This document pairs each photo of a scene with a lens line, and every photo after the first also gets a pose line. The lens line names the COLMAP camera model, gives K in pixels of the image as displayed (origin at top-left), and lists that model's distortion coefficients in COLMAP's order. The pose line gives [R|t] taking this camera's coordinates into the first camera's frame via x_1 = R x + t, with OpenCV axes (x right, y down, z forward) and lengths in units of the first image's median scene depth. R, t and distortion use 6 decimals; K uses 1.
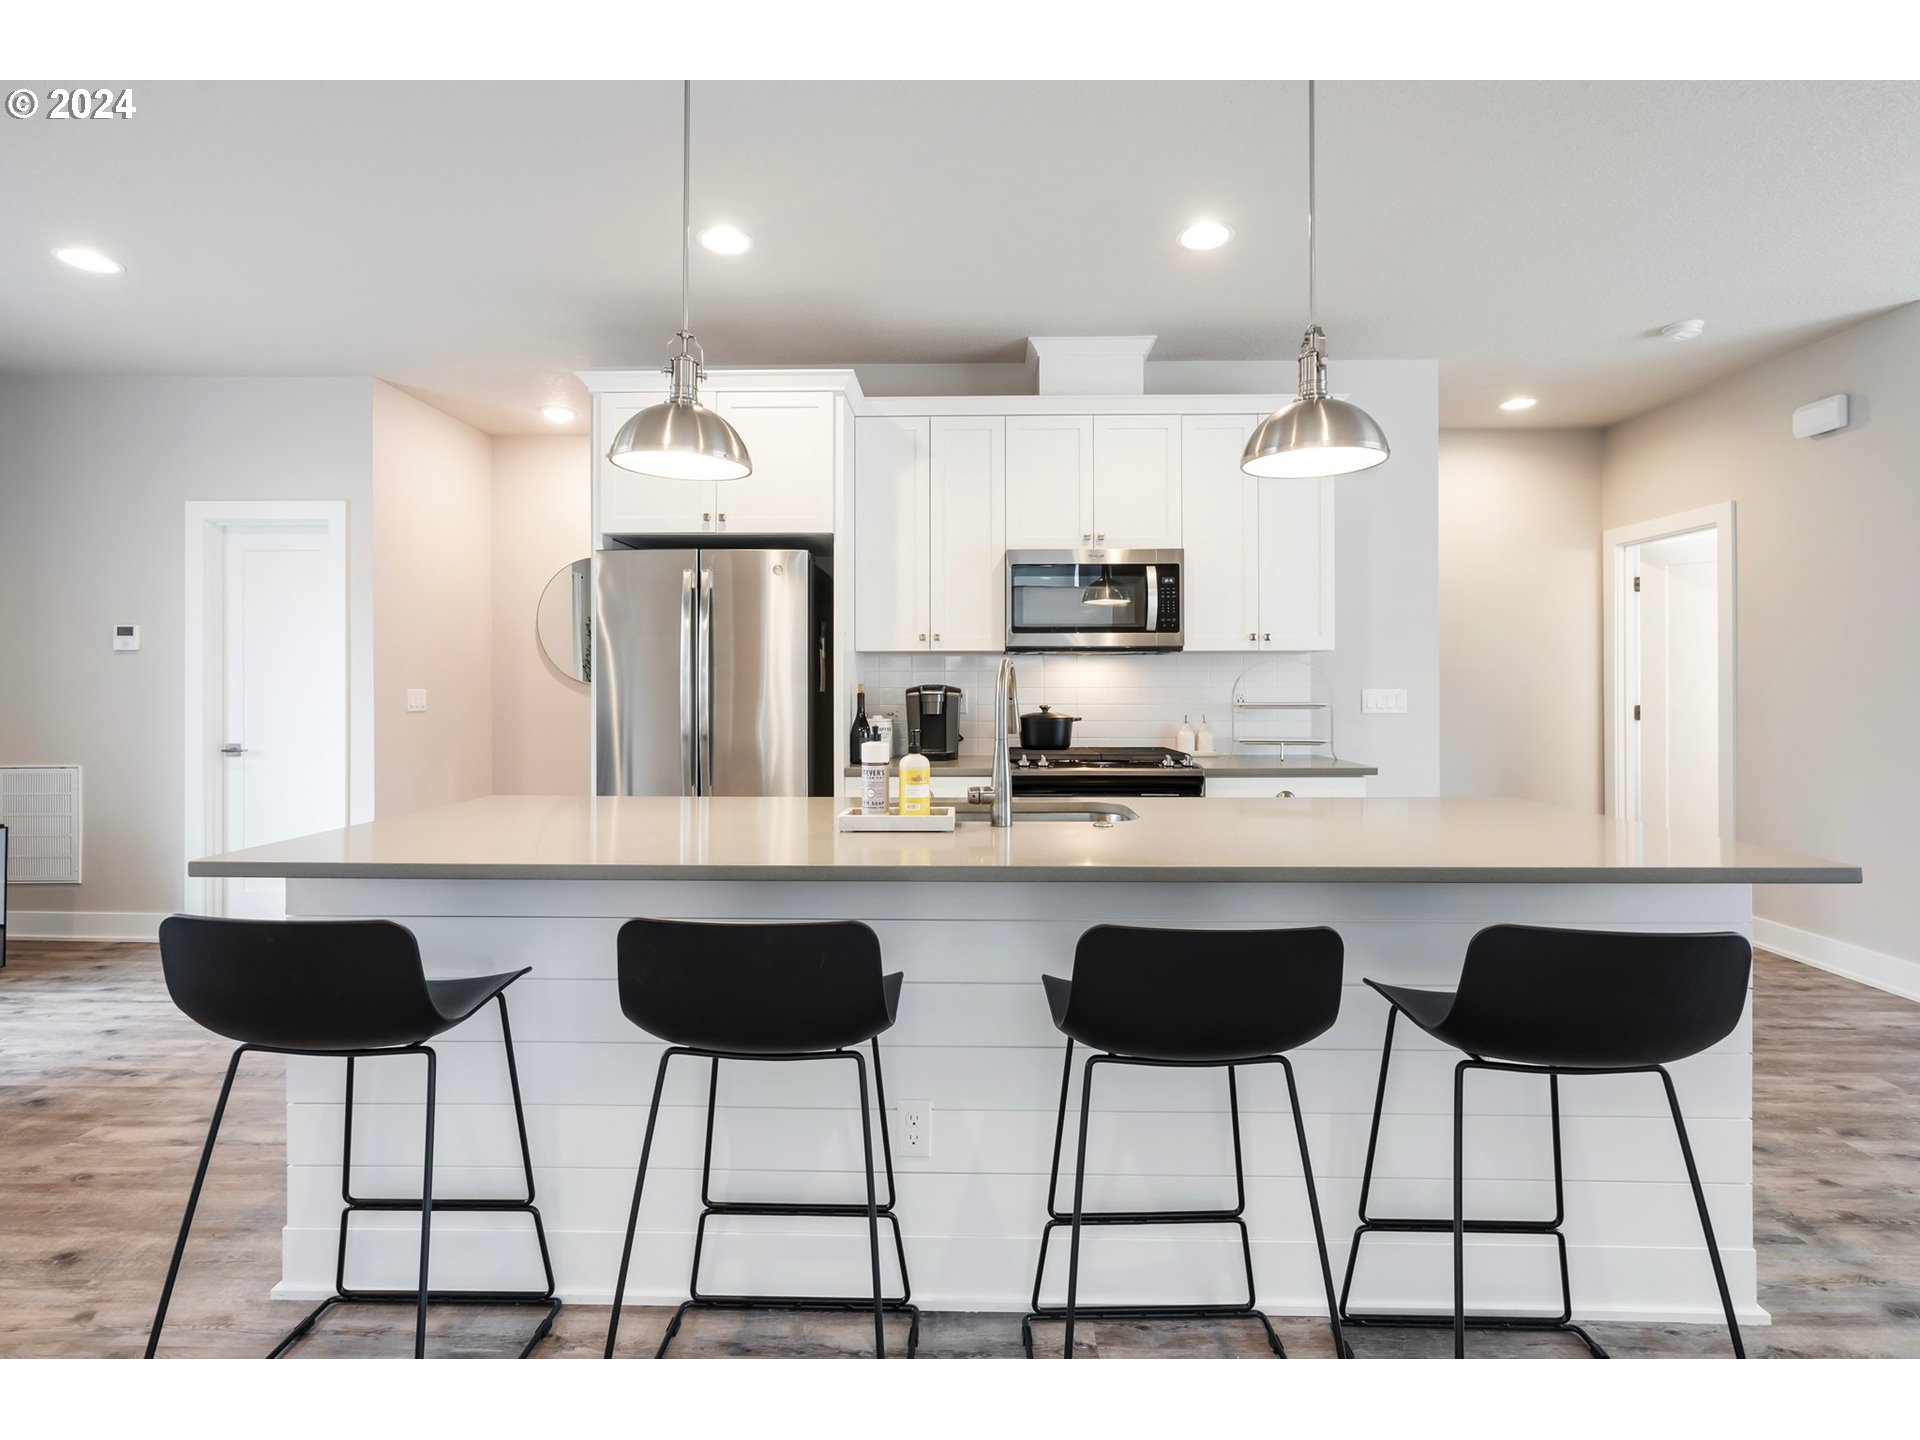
lens RADIAL K [[880.9, 0, 961.4], [0, 880.9, 688.9], [0, 0, 1]] dist [0.001969, 0.000253]
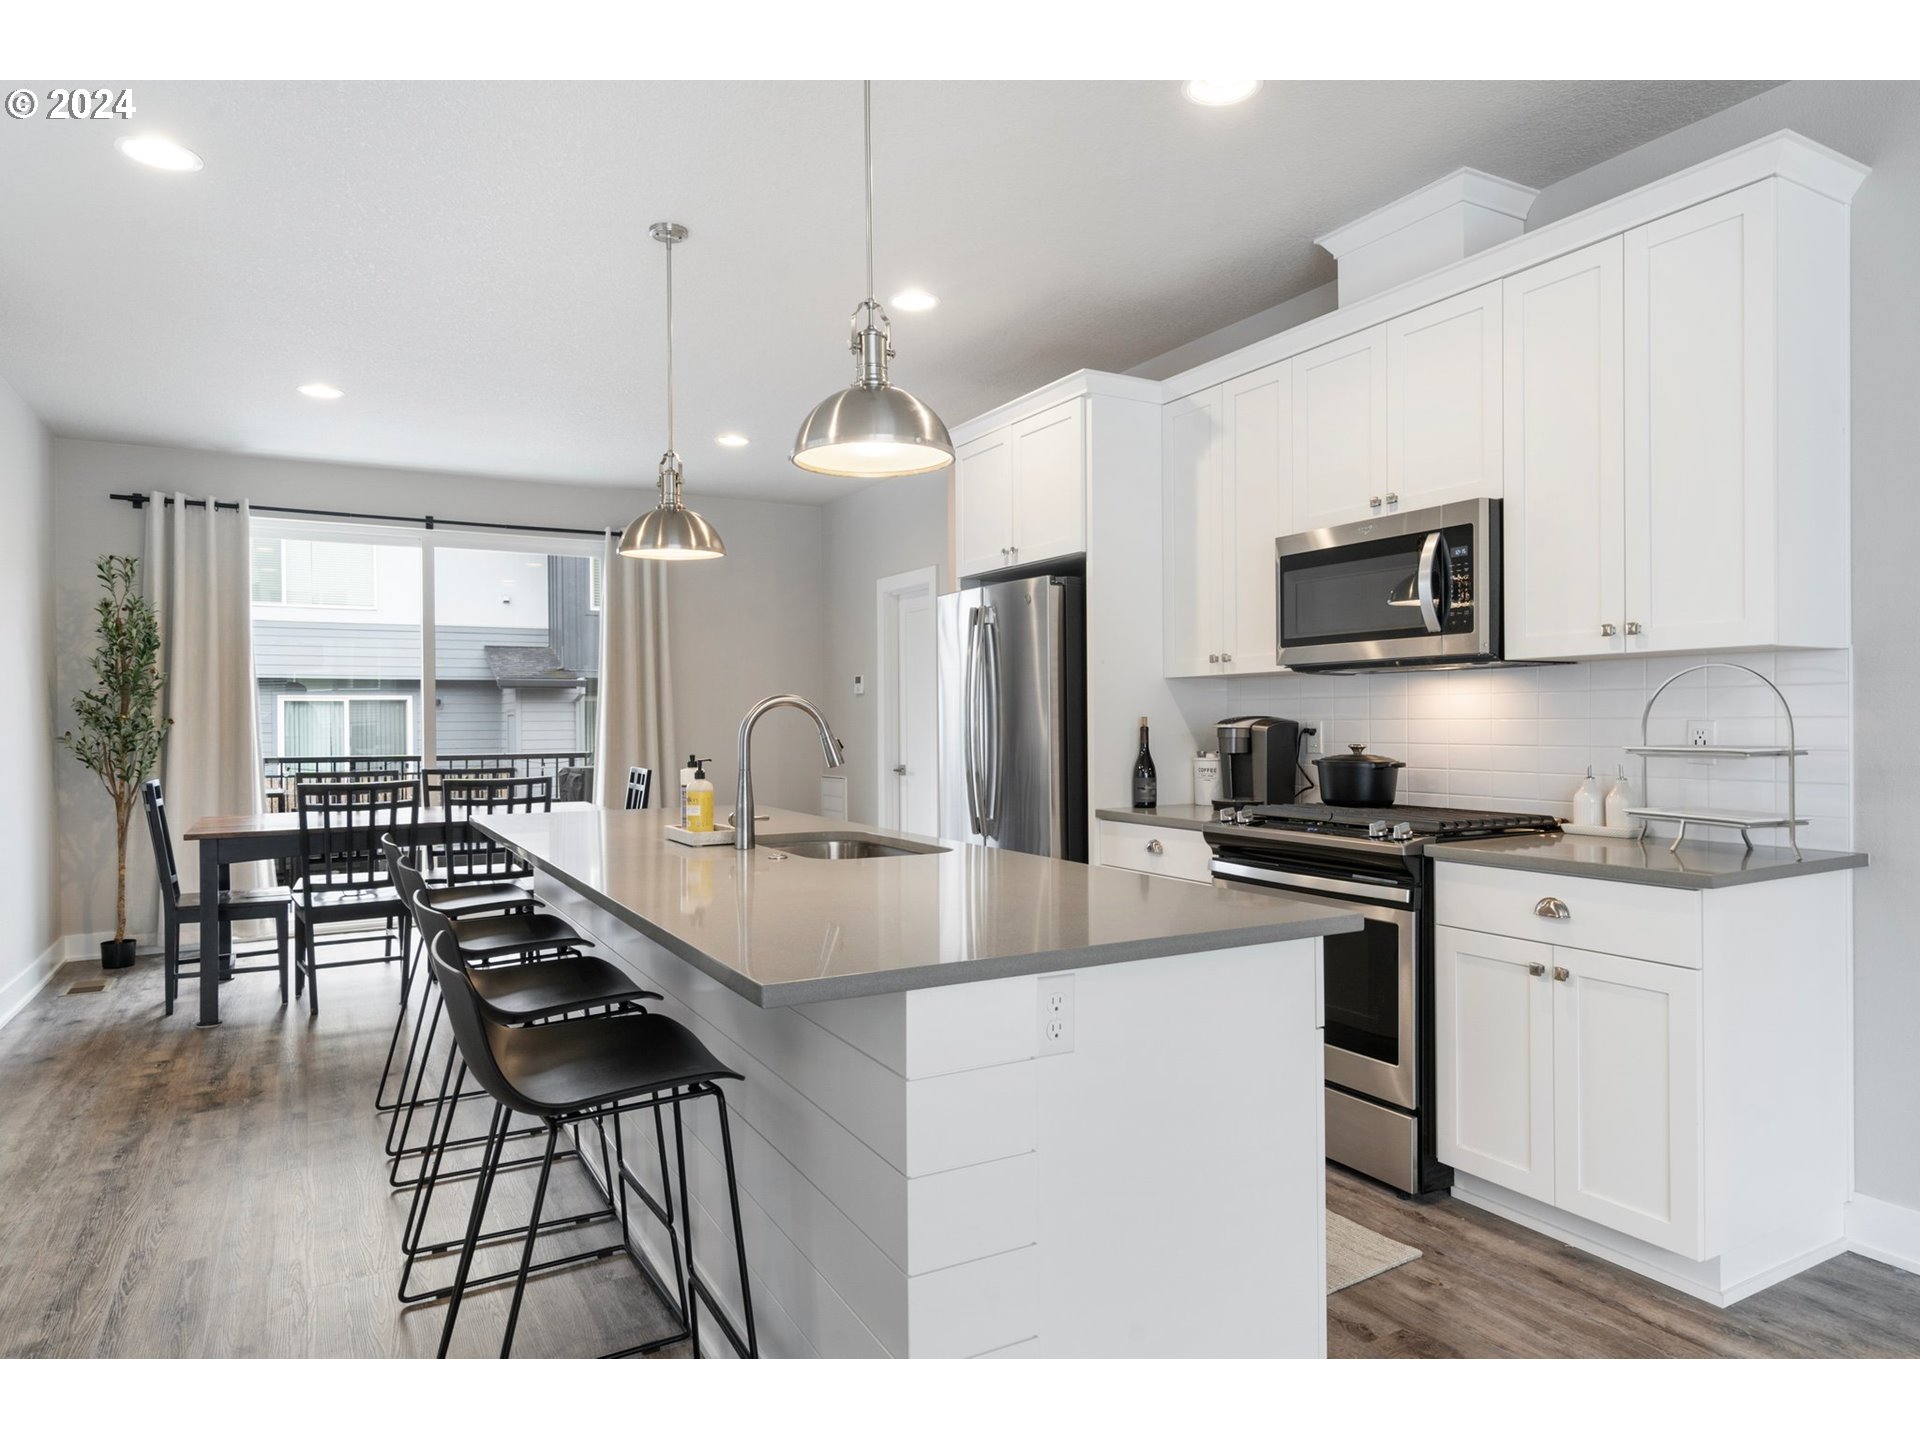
lens RADIAL K [[1154.7, 0, 960.0], [0, 1154.7, 720.0], [0, 0, 1]] dist [-0.000677, -0.000202]
pose [[0.509259, -0.003098, -0.860608, 0.749430], [0.009048, 0.999958, 0.001755, -0.005962], [0.860566, -0.008680, 0.509265, 0.258729]]
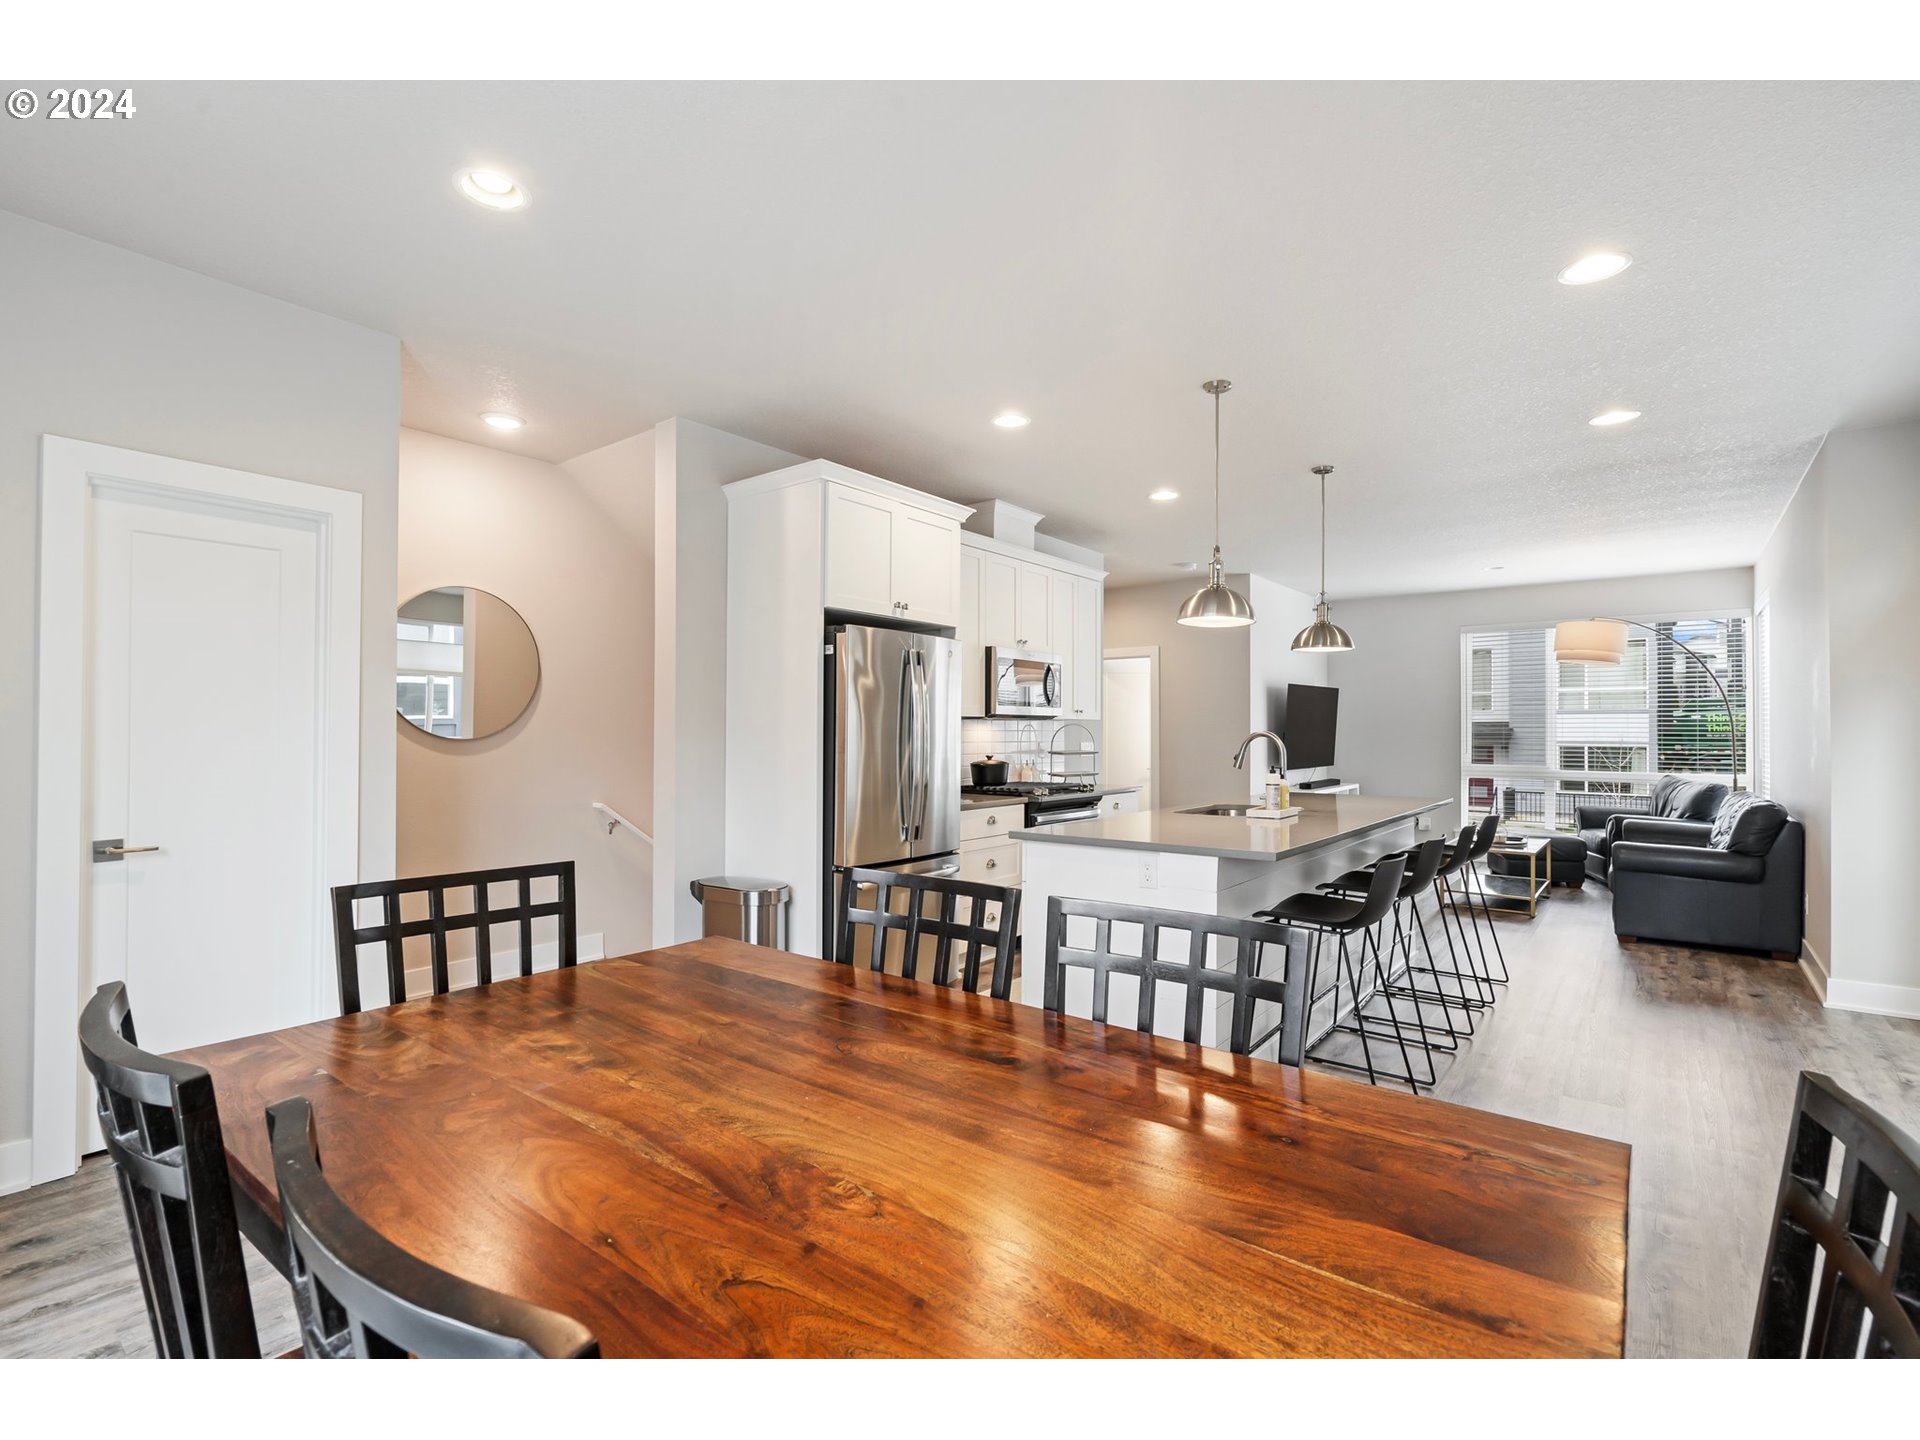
lens RADIAL K [[894.1, 0, 960.4], [0, 894.1, 705.4], [0, 0, 1]] dist [-0.000763, -0.000082]
pose [[0.599300, 0.027298, 0.800059, -1.117028], [-0.007846, 0.999571, -0.028228, -0.021472], [-0.800486, 0.010639, 0.599257, 0.175400]]
